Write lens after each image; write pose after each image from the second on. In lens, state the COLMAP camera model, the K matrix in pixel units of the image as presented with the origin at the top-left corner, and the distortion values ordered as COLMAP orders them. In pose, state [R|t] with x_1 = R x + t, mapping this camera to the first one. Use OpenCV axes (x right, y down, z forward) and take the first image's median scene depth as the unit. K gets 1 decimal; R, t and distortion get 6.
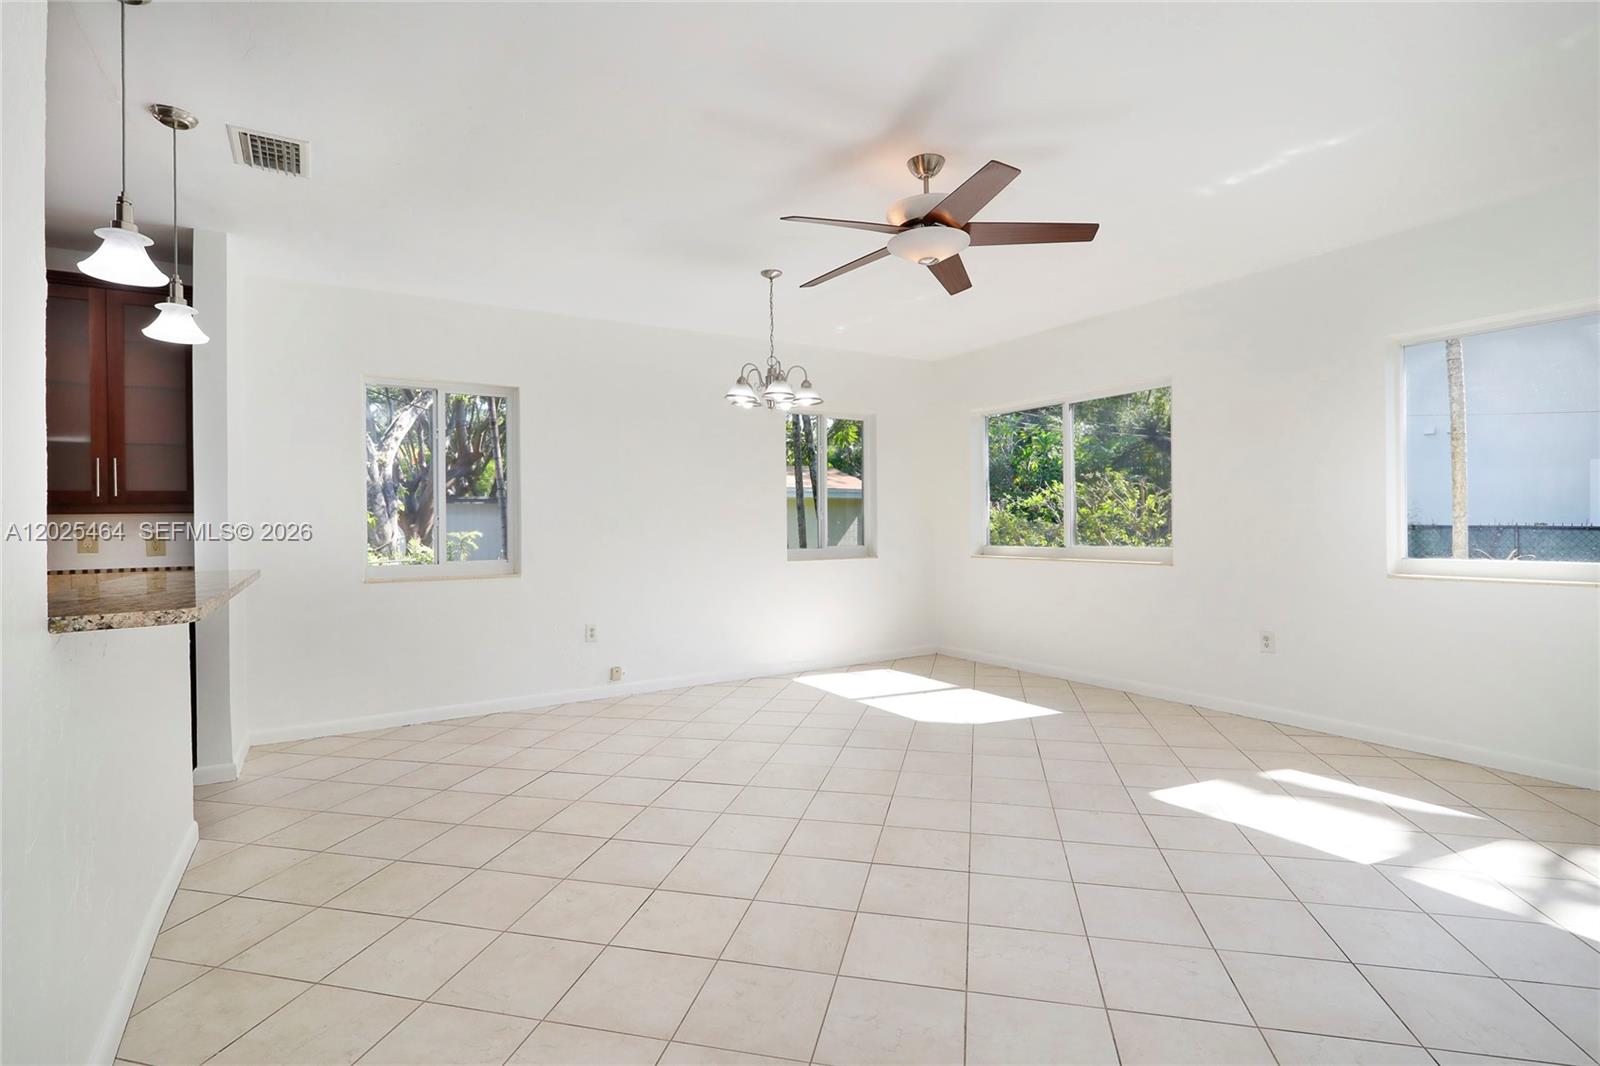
lens RADIAL K [[756.1, 0, 801.1], [0, 756.1, 531.2], [0, 0, 1]] dist [-0.002291, 0.001241]
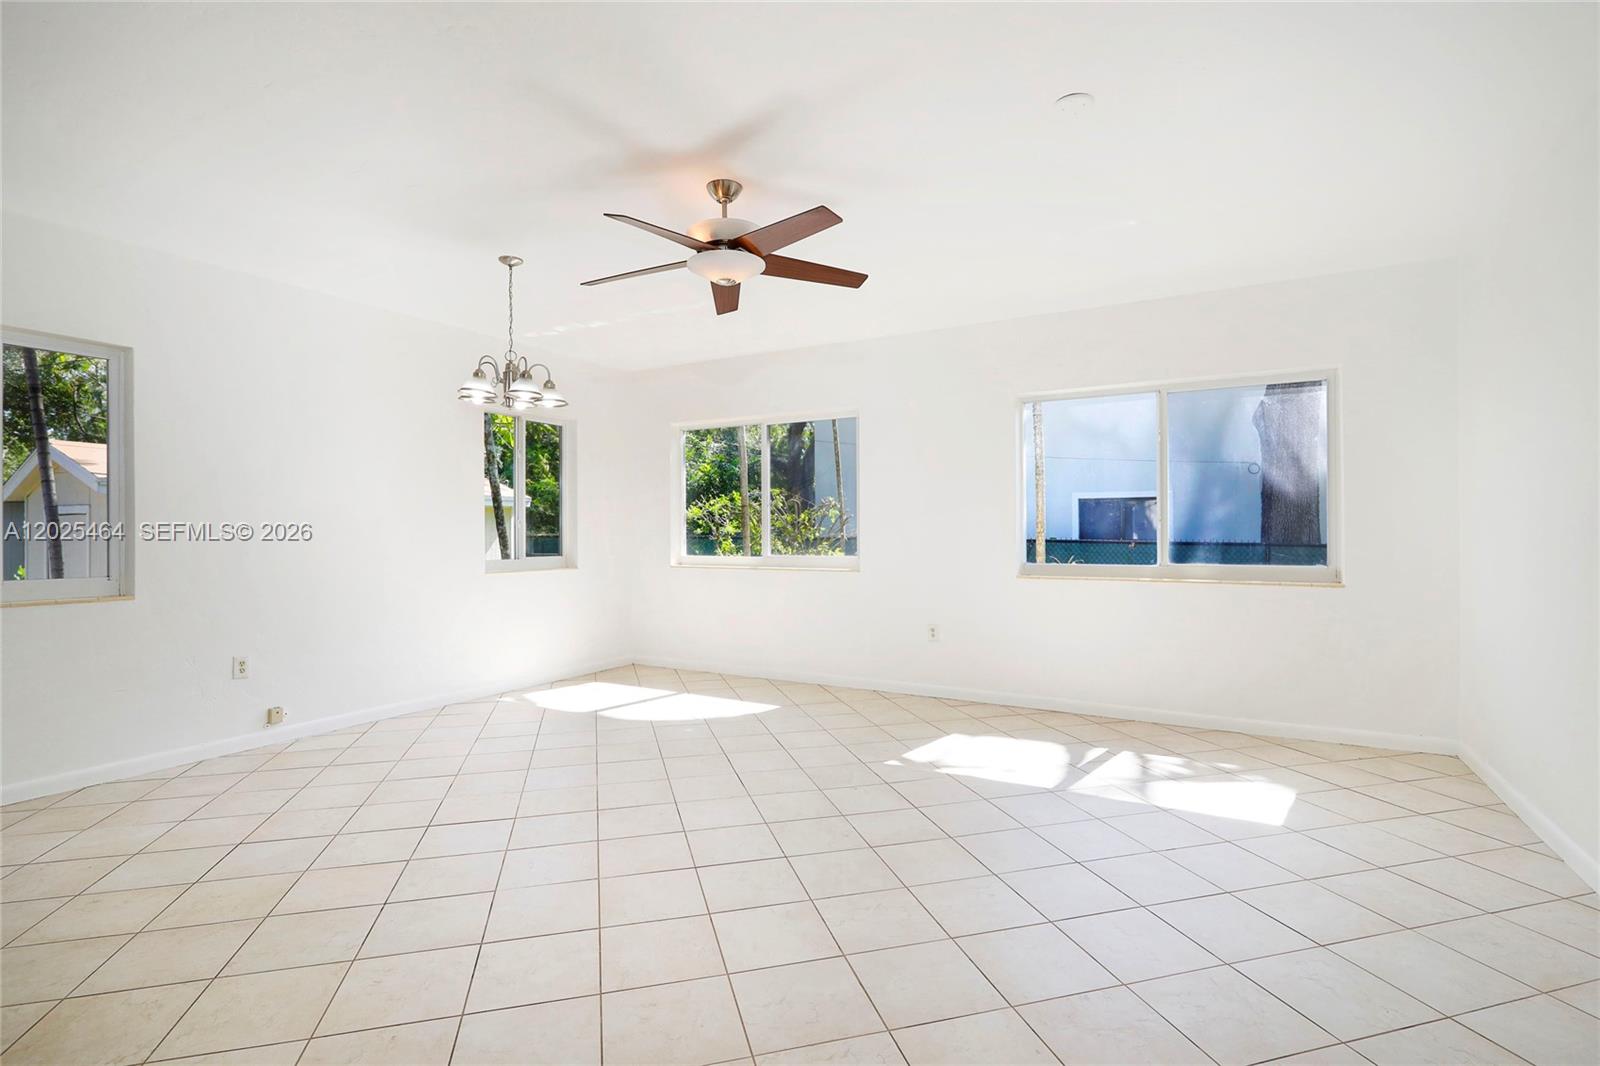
lens RADIAL K [[751.4, 0, 810.0], [0, 751.4, 540.4], [0, 0, 1]] dist [-0.002321, 0.000445]
pose [[0.878878, 0.004822, 0.477022, -0.154338], [-0.003974, 0.999988, -0.002788, 0.000888], [-0.477030, 0.000555, 0.878887, 0.023515]]
